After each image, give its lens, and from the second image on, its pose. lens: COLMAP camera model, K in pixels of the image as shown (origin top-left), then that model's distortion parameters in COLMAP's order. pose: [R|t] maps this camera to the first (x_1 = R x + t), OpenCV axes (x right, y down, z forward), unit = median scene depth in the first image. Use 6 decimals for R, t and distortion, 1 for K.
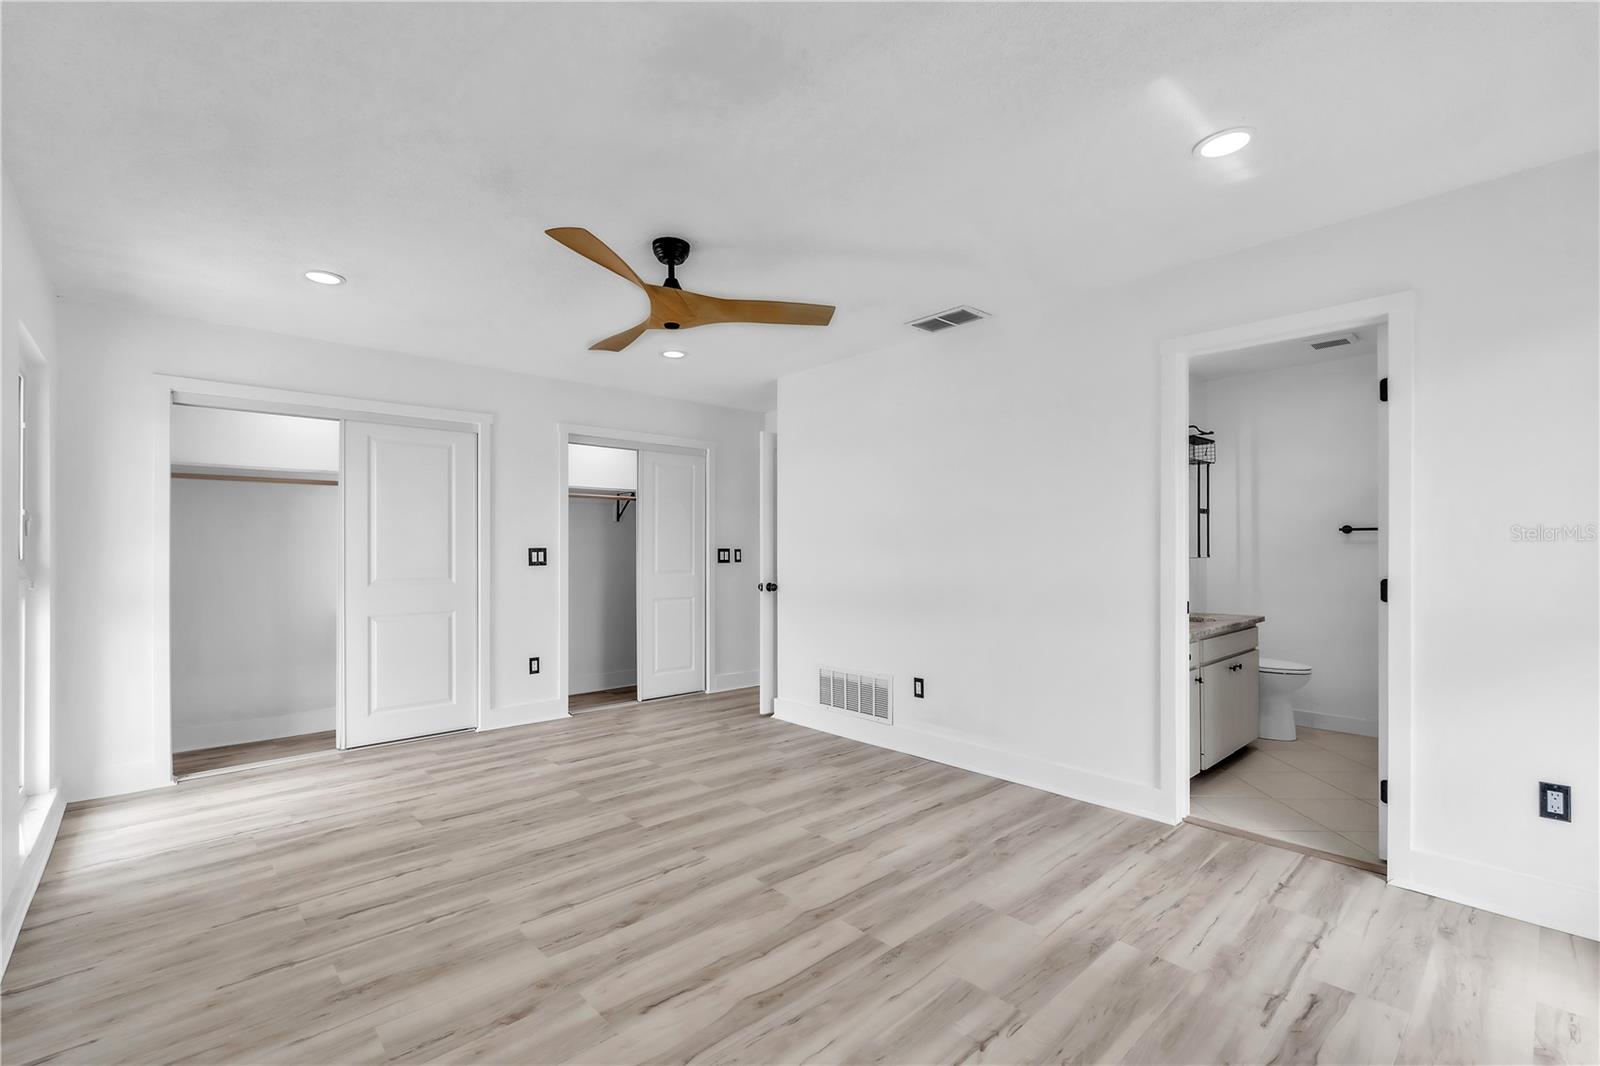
lens RADIAL K [[684.4, 0, 797.8], [0, 684.4, 541.8], [0, 0, 1]] dist [0.004172, 0.000841]
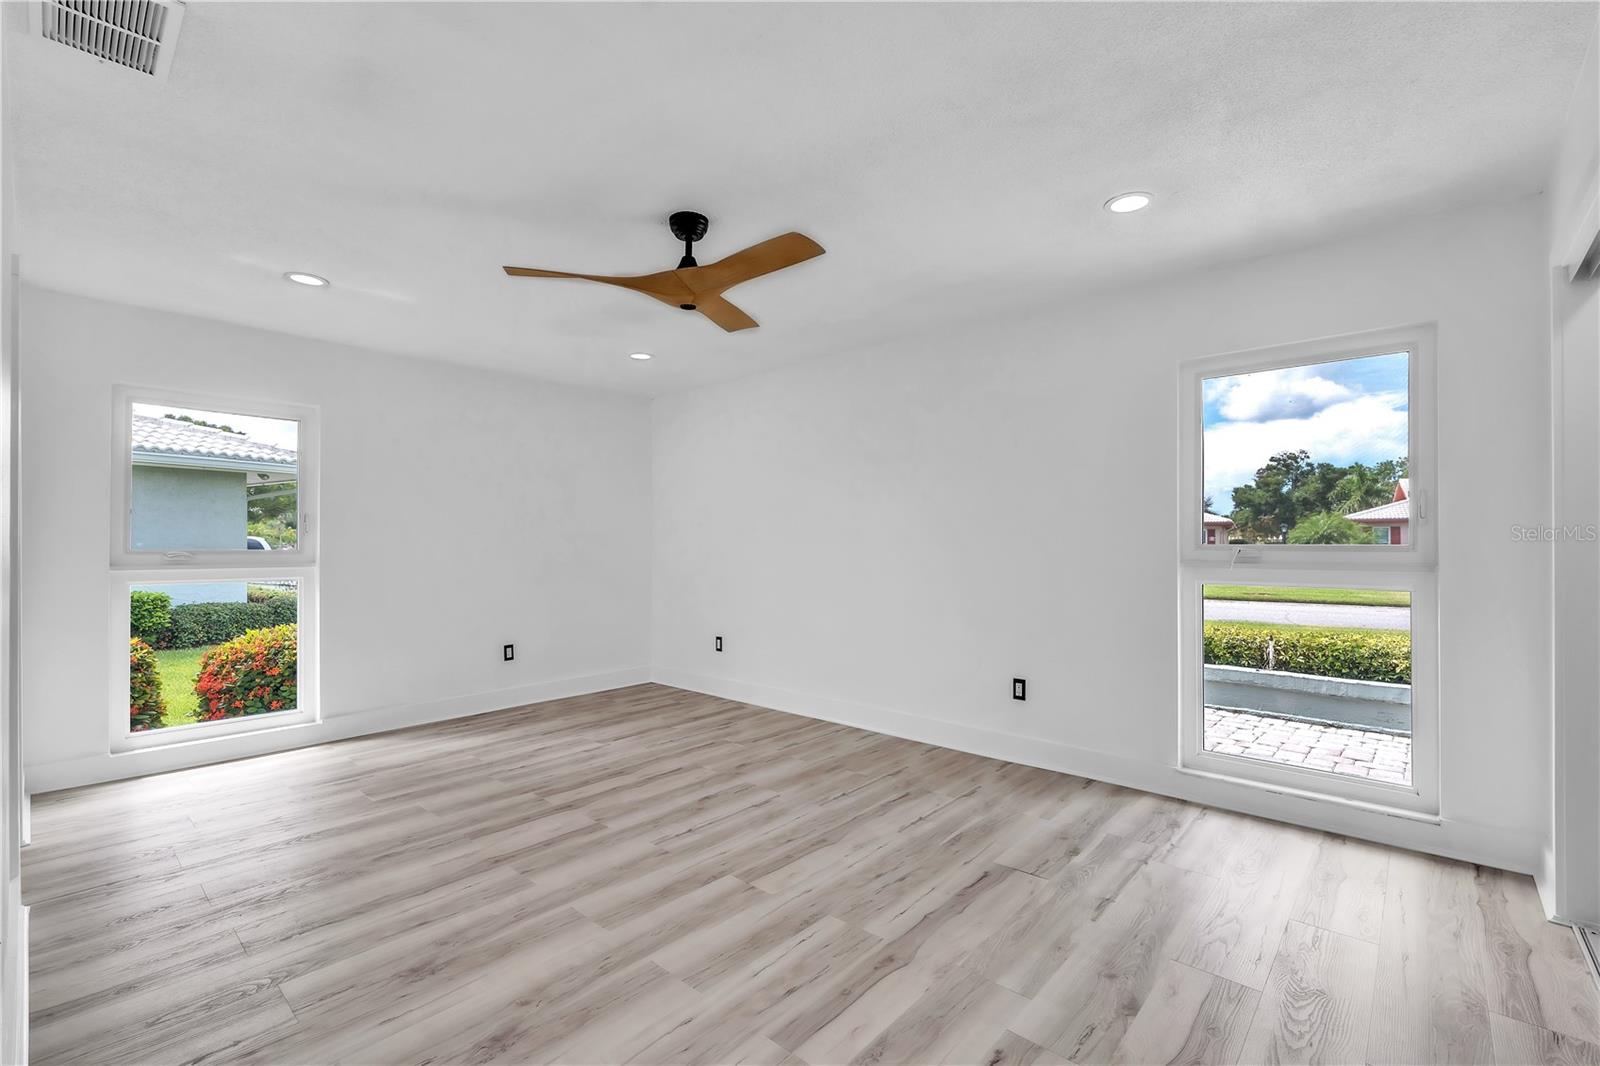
lens RADIAL K [[706.1, 0, 798.3], [0, 706.1, 541.3], [0, 0, 1]] dist [-0.003102, 0.000868]
pose [[-0.995792, 0.006182, -0.091432, -0.266833], [0.007476, 0.999877, -0.013819, 0.032198], [0.091336, -0.014445, -0.995715, 2.167872]]
